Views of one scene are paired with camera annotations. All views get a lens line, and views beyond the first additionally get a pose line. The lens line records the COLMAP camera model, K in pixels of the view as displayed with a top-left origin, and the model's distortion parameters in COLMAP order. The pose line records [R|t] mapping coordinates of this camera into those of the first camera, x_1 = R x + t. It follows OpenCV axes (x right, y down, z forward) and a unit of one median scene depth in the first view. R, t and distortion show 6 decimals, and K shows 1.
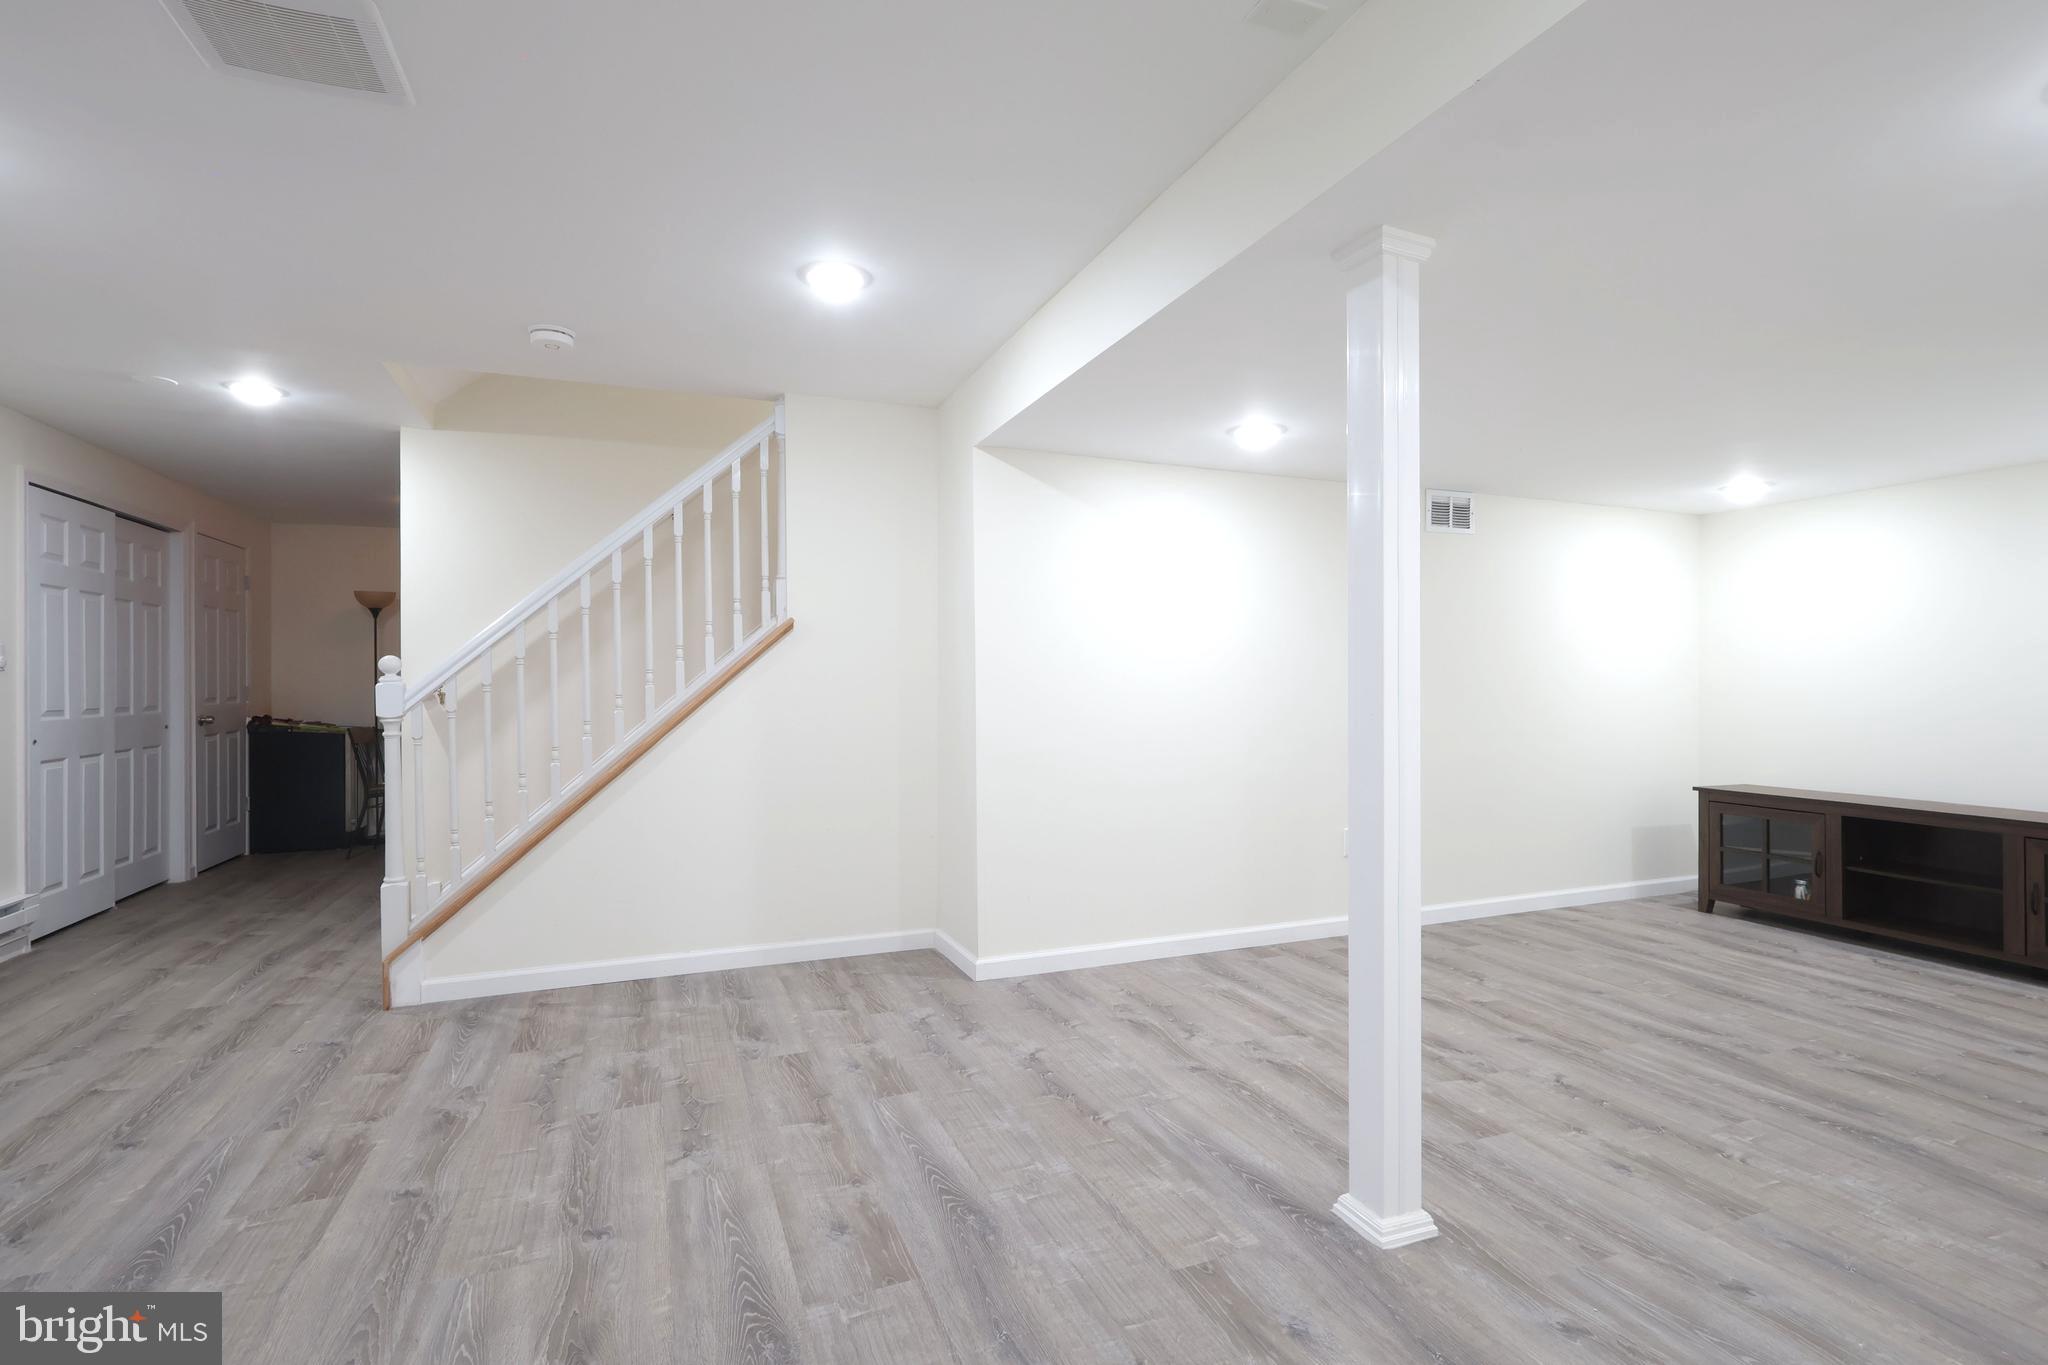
lens RADIAL K [[954.6, 0, 1019.0], [0, 954.6, 680.1], [0, 0, 1]] dist [0.001058, 0.000453]
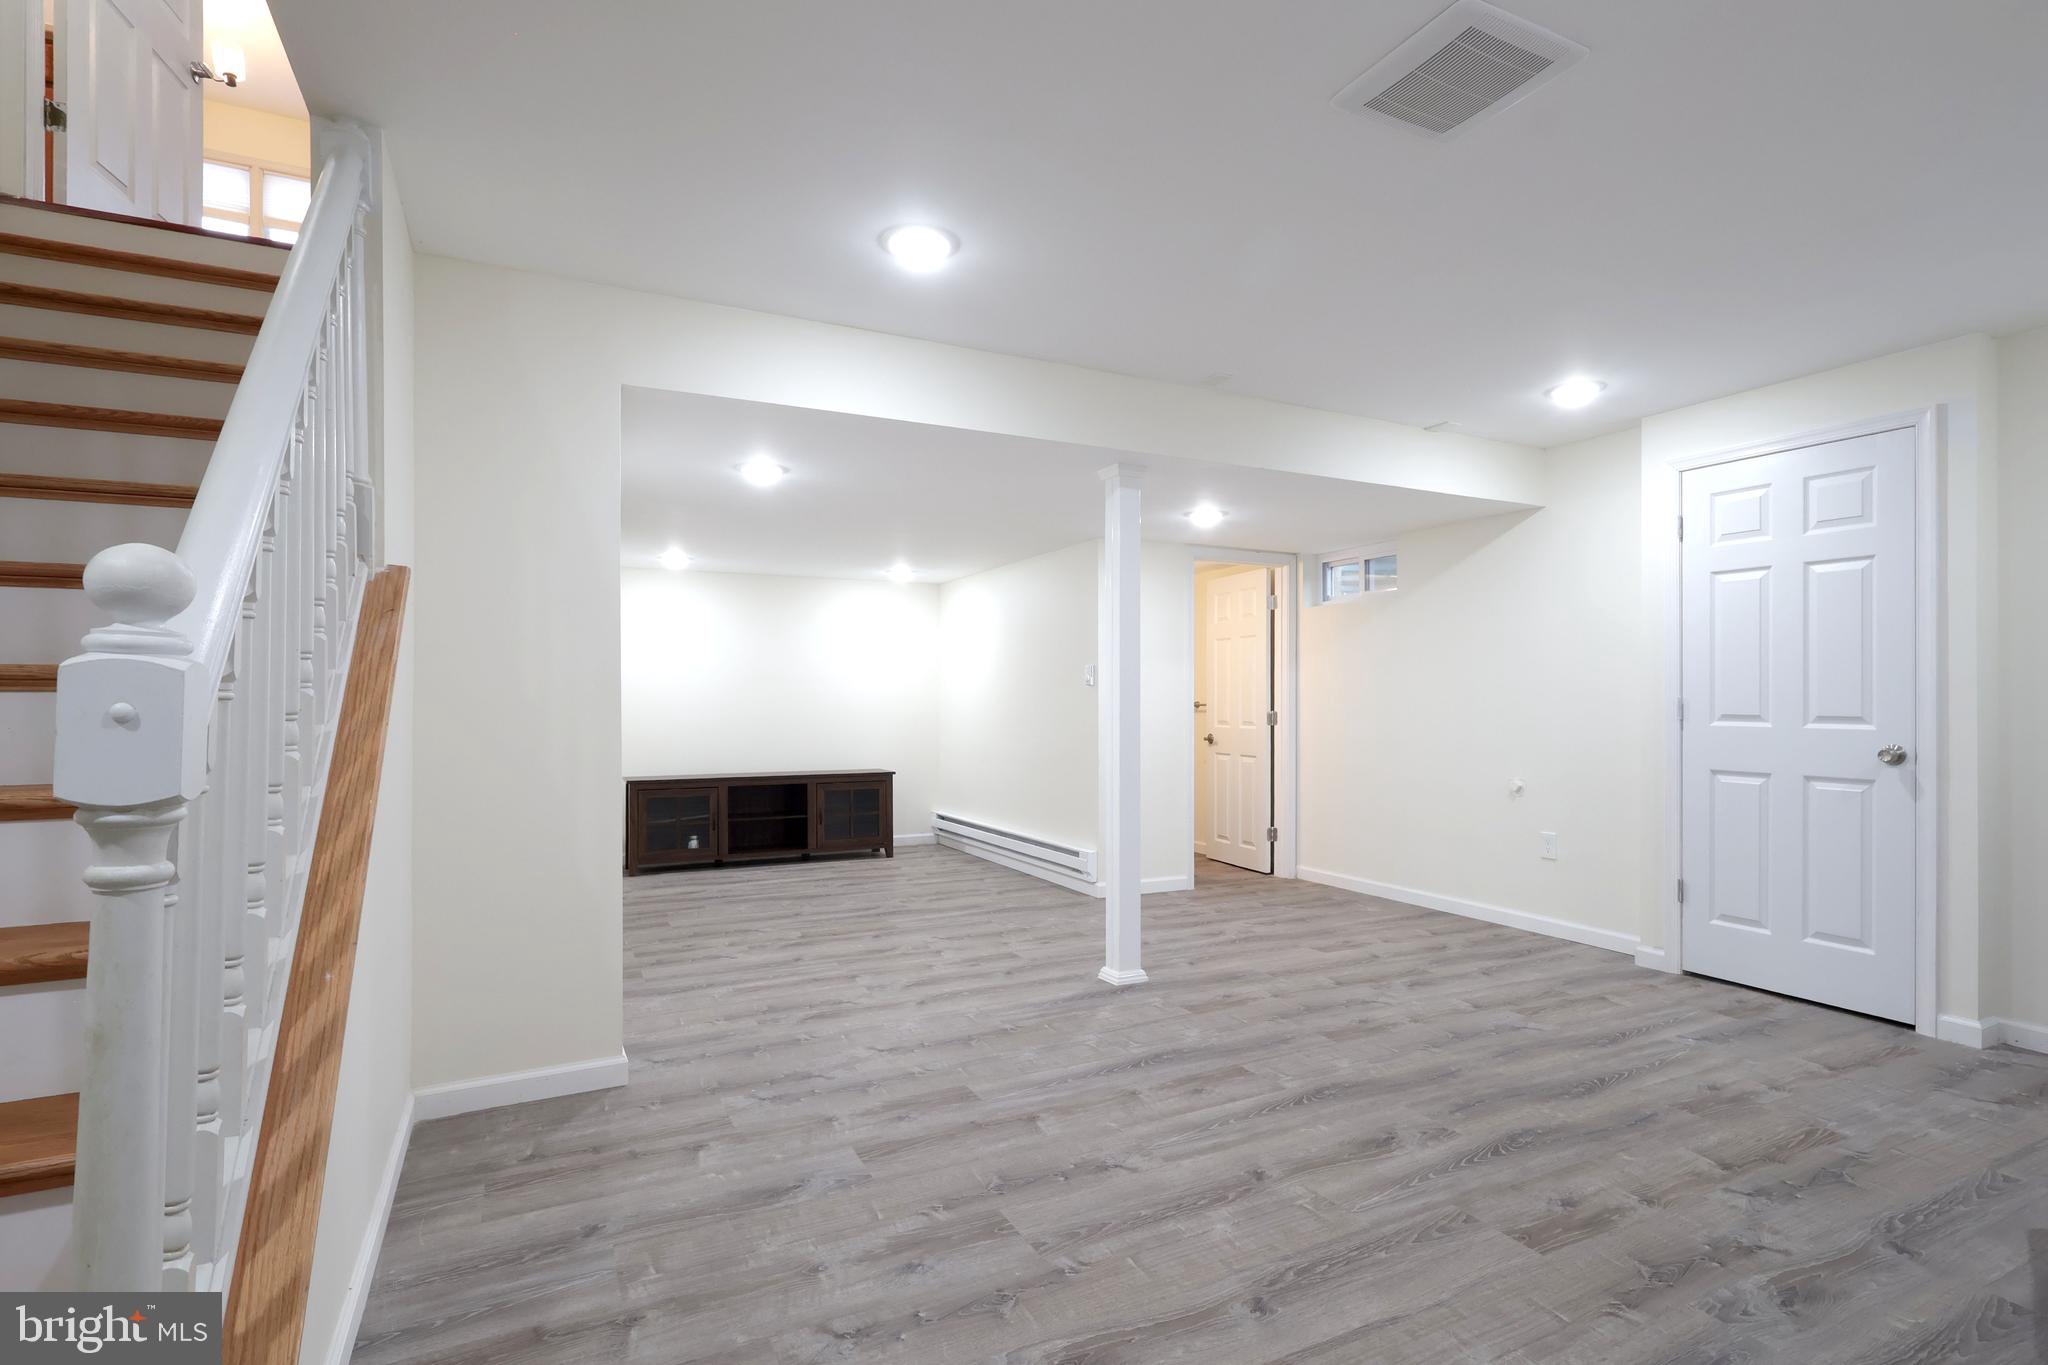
lens RADIAL K [[1007.6, 0, 1035.2], [0, 1007.6, 719.0], [0, 0, 1]] dist [-0.000484, 0.000095]
pose [[-0.100962, -0.013650, 0.994797, -1.052425], [-0.000845, 0.999907, 0.013635, 0.016532], [-0.994890, 0.000536, -0.100965, 0.913483]]
